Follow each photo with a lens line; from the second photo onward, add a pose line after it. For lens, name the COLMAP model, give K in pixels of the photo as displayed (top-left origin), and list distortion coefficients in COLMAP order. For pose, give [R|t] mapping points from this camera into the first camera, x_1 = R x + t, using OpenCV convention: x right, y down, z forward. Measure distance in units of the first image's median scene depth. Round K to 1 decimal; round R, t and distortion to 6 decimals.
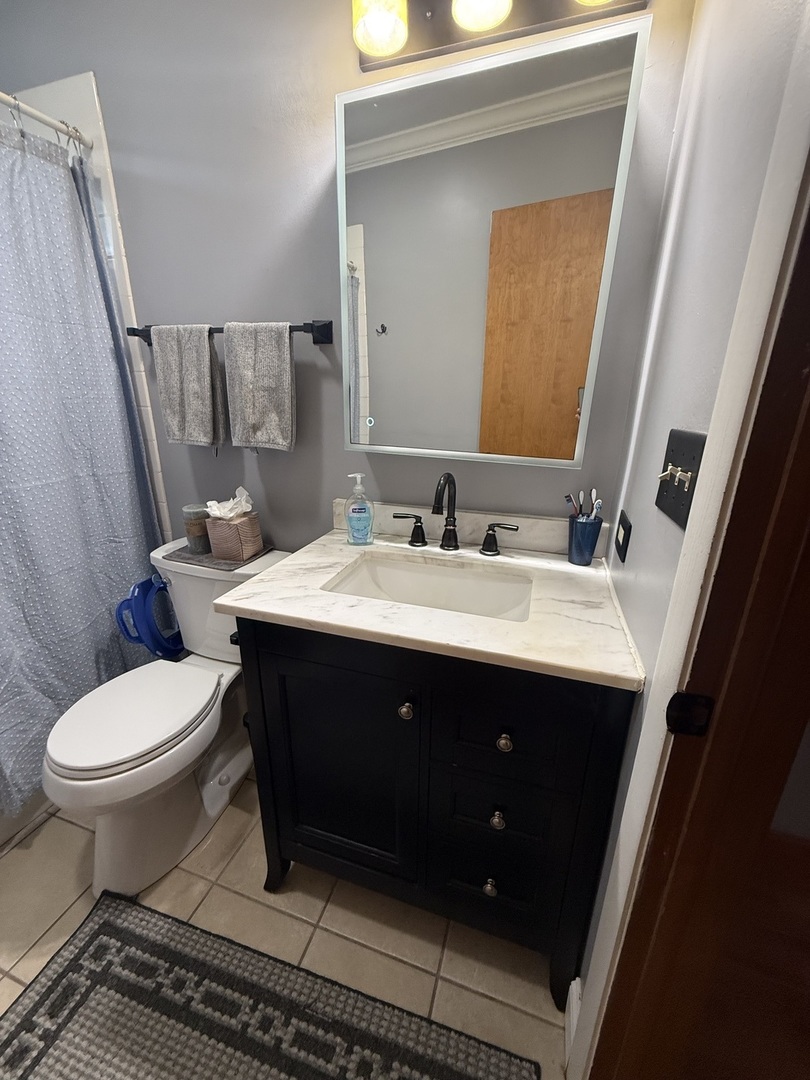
lens RADIAL K [[430.8, 0, 404.2], [0, 430.8, 539.5], [0, 0, 1]] dist [0.000826, -0.000157]
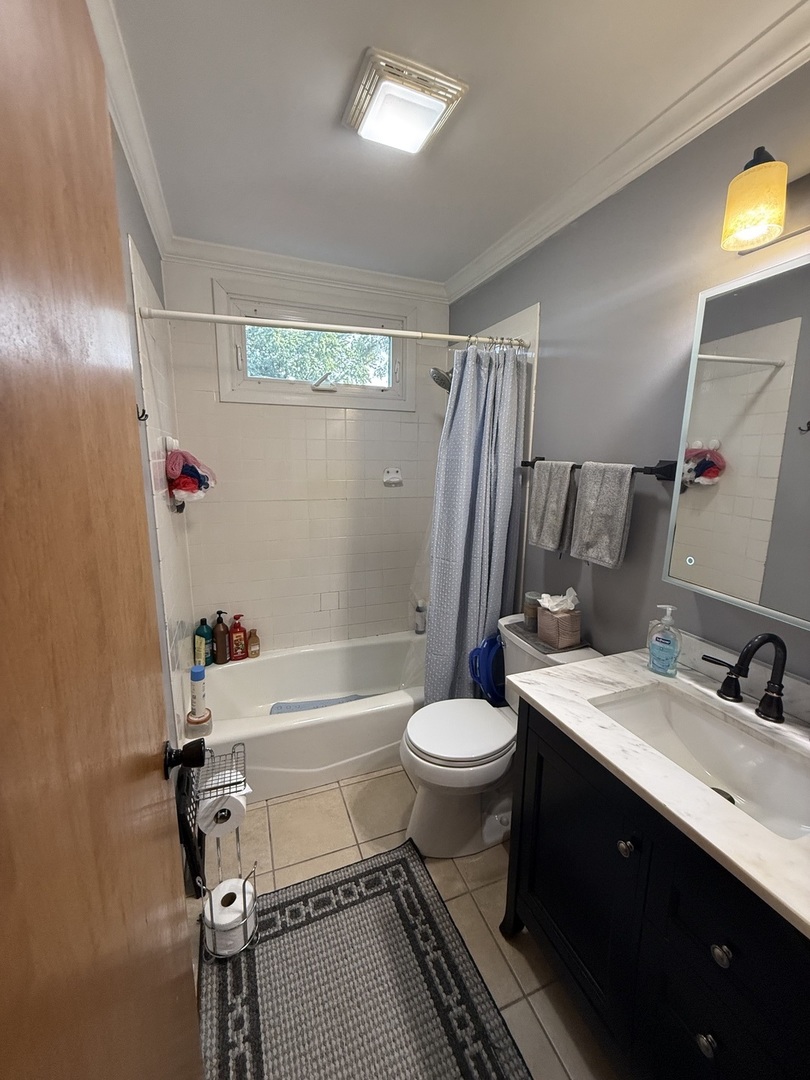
lens RADIAL K [[430.8, 0, 402.6], [0, 430.8, 542.8], [0, 0, 1]] dist [0.000826, -0.000157]
pose [[0.631082, 0.147483, -0.761567, 0.246485], [-0.247284, 0.968789, -0.017302, -0.120585], [0.735245, 0.199242, 0.647855, -0.162831]]
